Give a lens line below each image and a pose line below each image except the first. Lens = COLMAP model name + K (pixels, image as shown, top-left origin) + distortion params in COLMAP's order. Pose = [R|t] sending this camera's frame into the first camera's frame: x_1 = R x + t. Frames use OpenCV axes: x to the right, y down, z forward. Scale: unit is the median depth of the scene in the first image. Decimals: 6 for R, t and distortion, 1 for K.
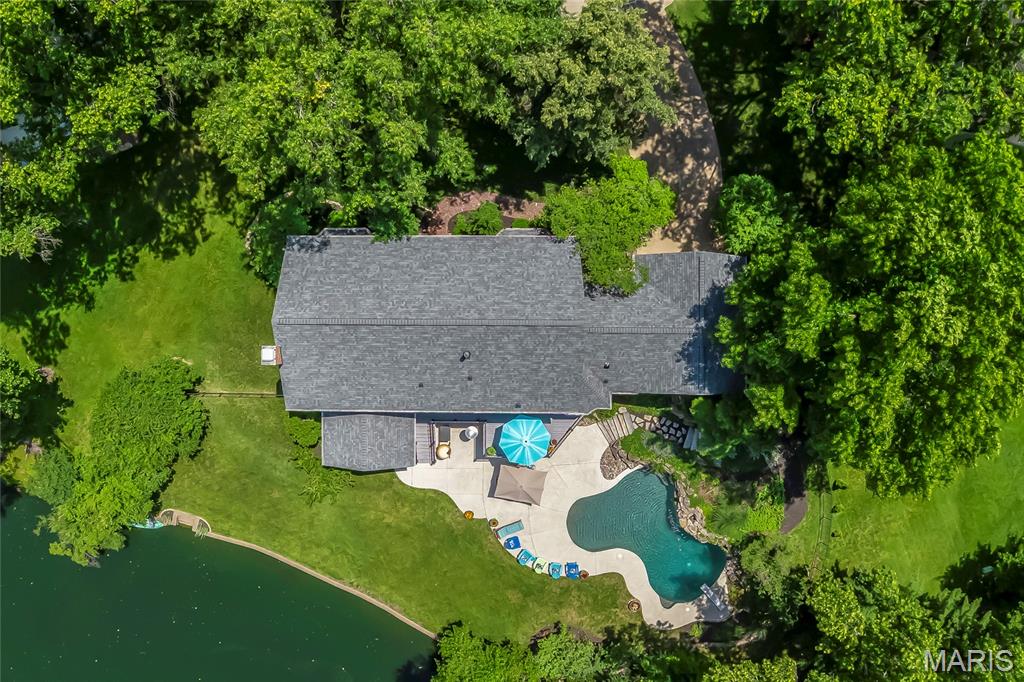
lens RADIAL K [[601.6, 0, 512.2], [0, 601.6, 319.7], [0, 0, 1]] dist [0.208249, 0.000231]
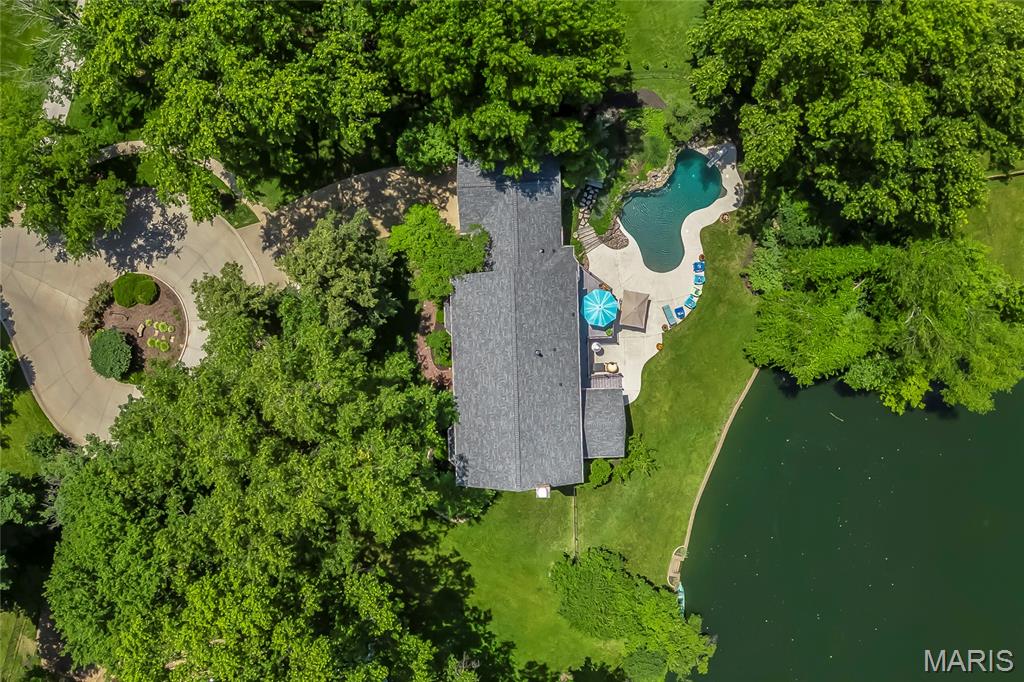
lens RADIAL K [[601.6, 0, 512.2], [0, 601.6, 319.7], [0, 0, 1]] dist [0.208249, 0.000231]
pose [[-0.036846, -0.999201, -0.015495, 0.021050], [0.999296, -0.036951, 0.006549, -0.006068], [-0.007116, -0.015242, 0.999859, -0.333395]]
